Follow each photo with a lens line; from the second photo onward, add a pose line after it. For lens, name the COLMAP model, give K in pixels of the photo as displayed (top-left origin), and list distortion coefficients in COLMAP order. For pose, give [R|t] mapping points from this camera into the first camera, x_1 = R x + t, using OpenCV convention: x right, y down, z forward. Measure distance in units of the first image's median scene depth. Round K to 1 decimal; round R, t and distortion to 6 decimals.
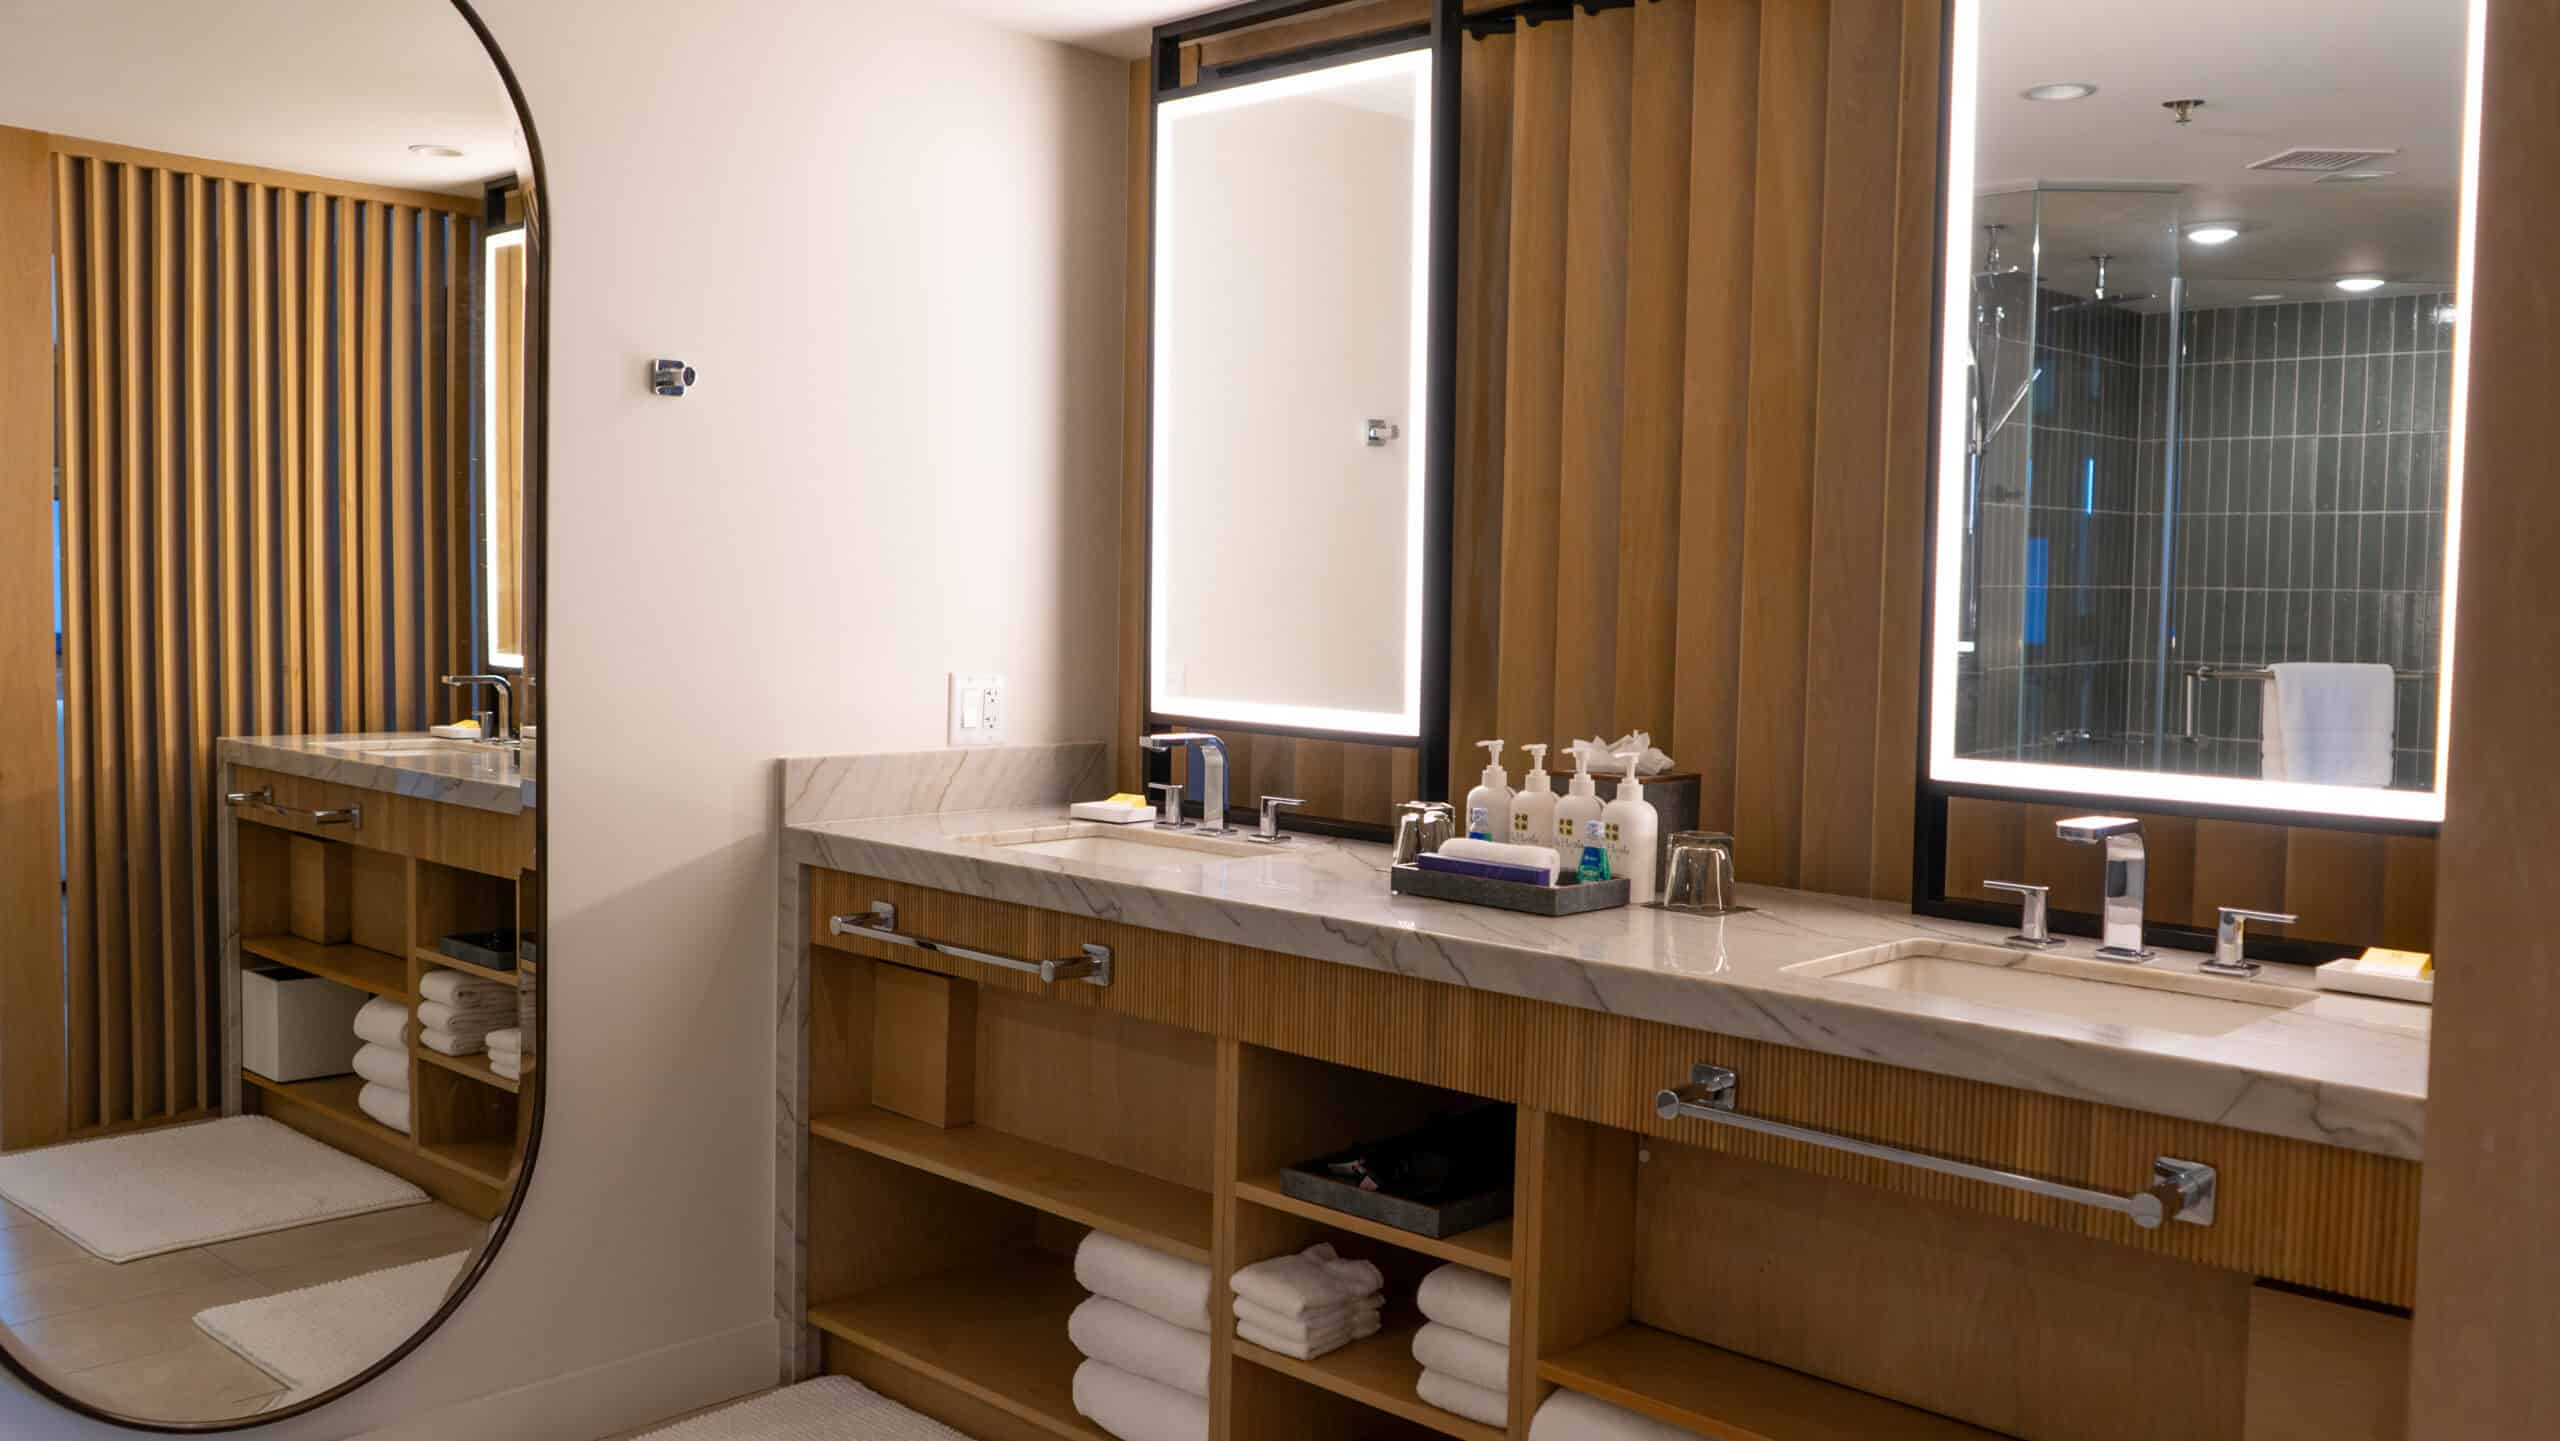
lens RADIAL K [[2039.8, 0, 1278.8], [0, 2039.8, 711.6], [0, 0, 1]] dist [-0.006242, -0.000359]
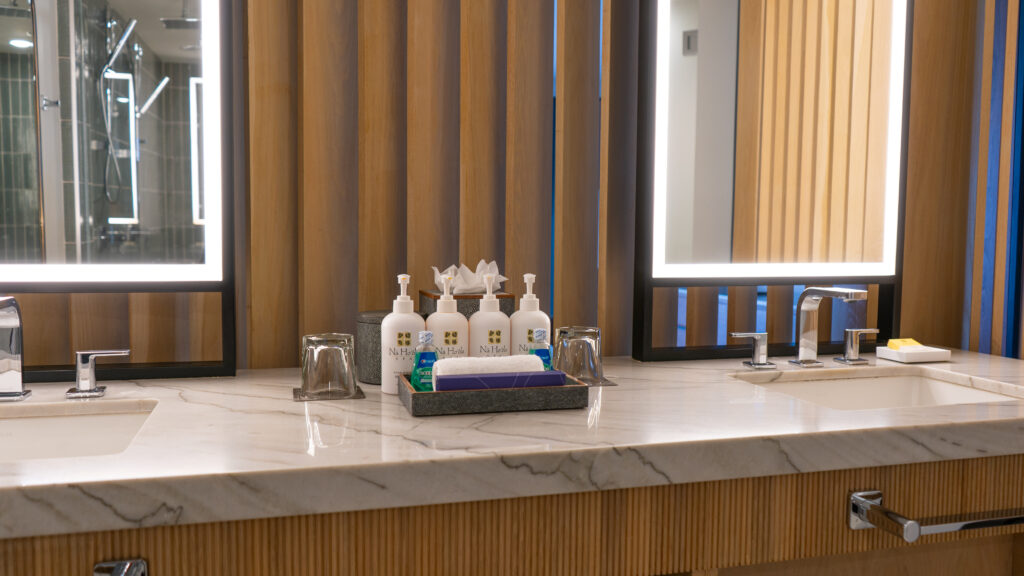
lens RADIAL K [[815.9, 0, 512.4], [0, 815.9, 286.0], [0, 0, 1]] dist [-0.006242, -0.000359]
pose [[0.535283, -0.077058, 0.841151, -0.301023], [0.056954, 0.996856, 0.055078, -0.002286], [-0.842751, 0.018424, 0.537989, 0.782860]]
